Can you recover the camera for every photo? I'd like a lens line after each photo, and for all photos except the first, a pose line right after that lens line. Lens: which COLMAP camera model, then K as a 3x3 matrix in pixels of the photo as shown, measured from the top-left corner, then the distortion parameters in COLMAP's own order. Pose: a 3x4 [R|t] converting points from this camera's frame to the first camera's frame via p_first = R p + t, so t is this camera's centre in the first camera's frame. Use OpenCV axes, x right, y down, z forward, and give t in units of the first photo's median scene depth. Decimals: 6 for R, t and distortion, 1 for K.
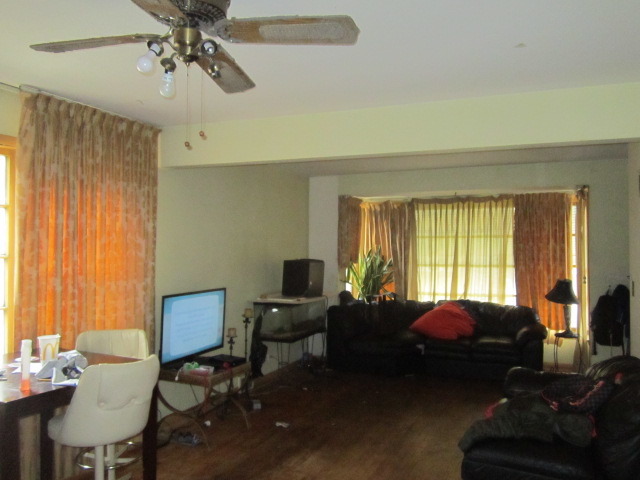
lens RADIAL K [[533.9, 0, 320.0], [0, 533.9, 240.0], [0, 0, 1]] dist [-0.039450, 0.000214]
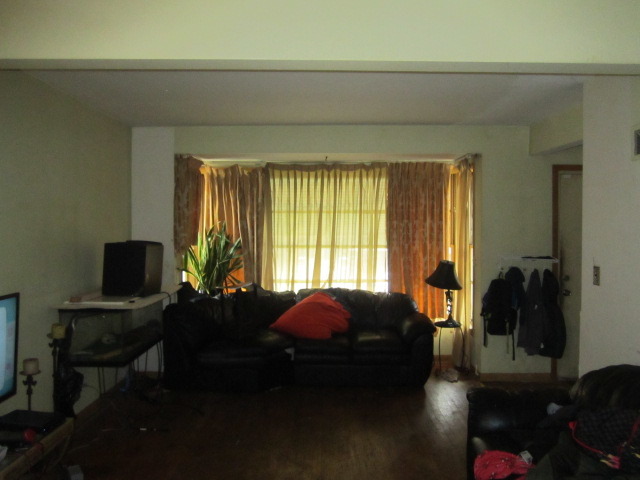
lens RADIAL K [[533.9, 0, 320.0], [0, 533.9, 240.0], [0, 0, 1]] dist [-0.039450, 0.000214]
pose [[0.920992, -0.008922, 0.389479, -0.069290], [-0.007597, 0.999136, 0.040852, 0.004069], [-0.389507, -0.040583, 0.920129, 0.245736]]
